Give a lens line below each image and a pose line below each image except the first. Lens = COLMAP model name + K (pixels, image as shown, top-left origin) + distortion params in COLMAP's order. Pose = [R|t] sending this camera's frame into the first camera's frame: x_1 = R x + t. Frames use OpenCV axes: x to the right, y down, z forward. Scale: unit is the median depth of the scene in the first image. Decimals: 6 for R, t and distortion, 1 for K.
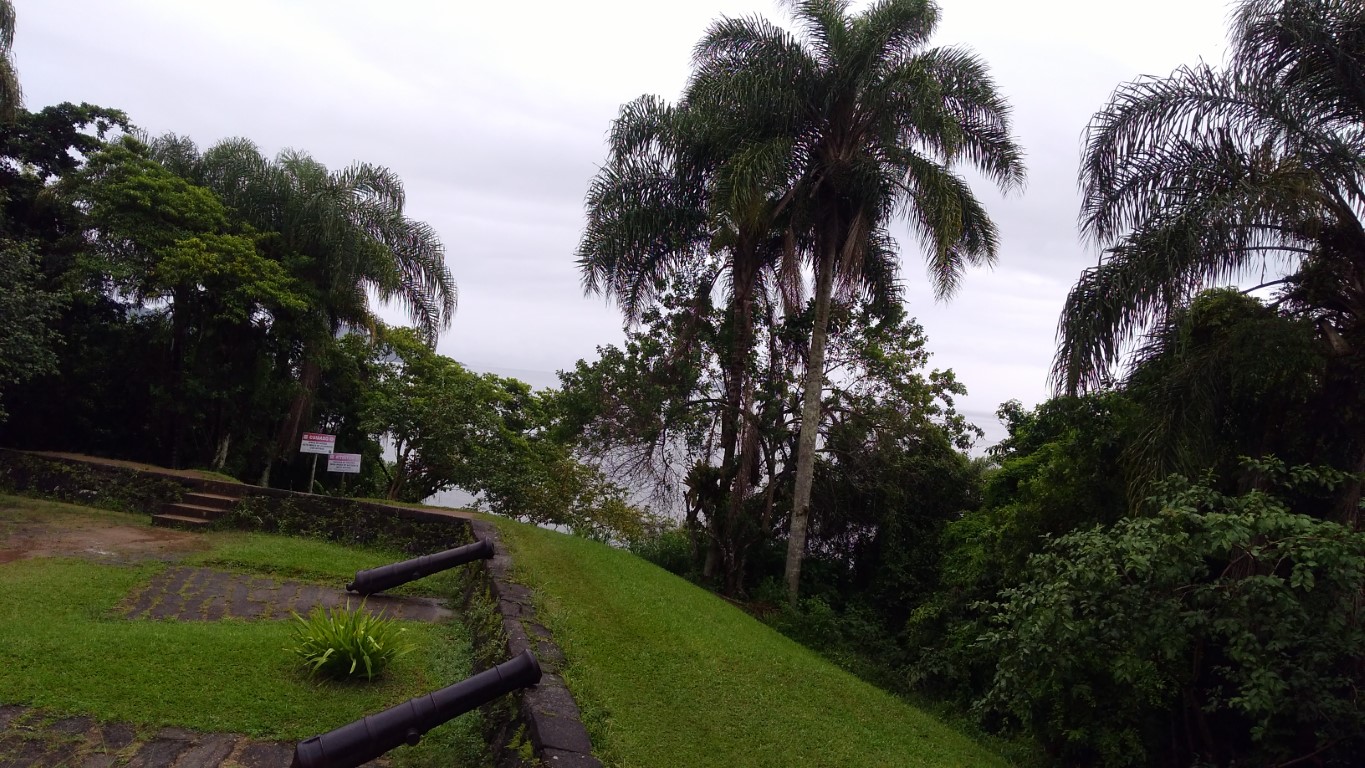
lens RADIAL K [[1052.2, 0, 689.4], [0, 1052.2, 382.7], [0, 0, 1]] dist [0.086867, -0.128328]
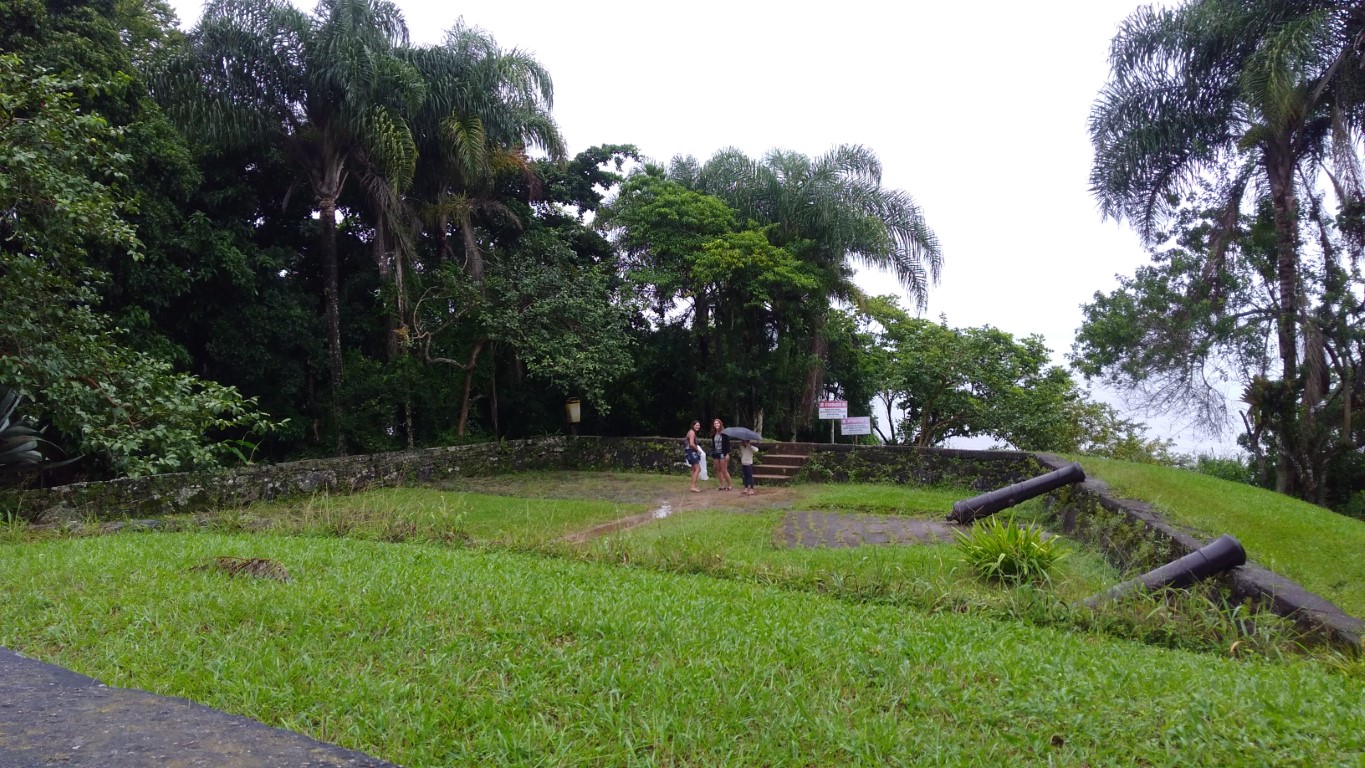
lens RADIAL K [[1052.2, 0, 689.4], [0, 1052.2, 382.7], [0, 0, 1]] dist [0.086867, -0.128328]
pose [[0.917866, -0.123367, -0.377230, -0.086858], [0.132689, 0.991157, -0.001287, 0.013425], [0.374053, -0.048873, 0.926119, -0.061806]]
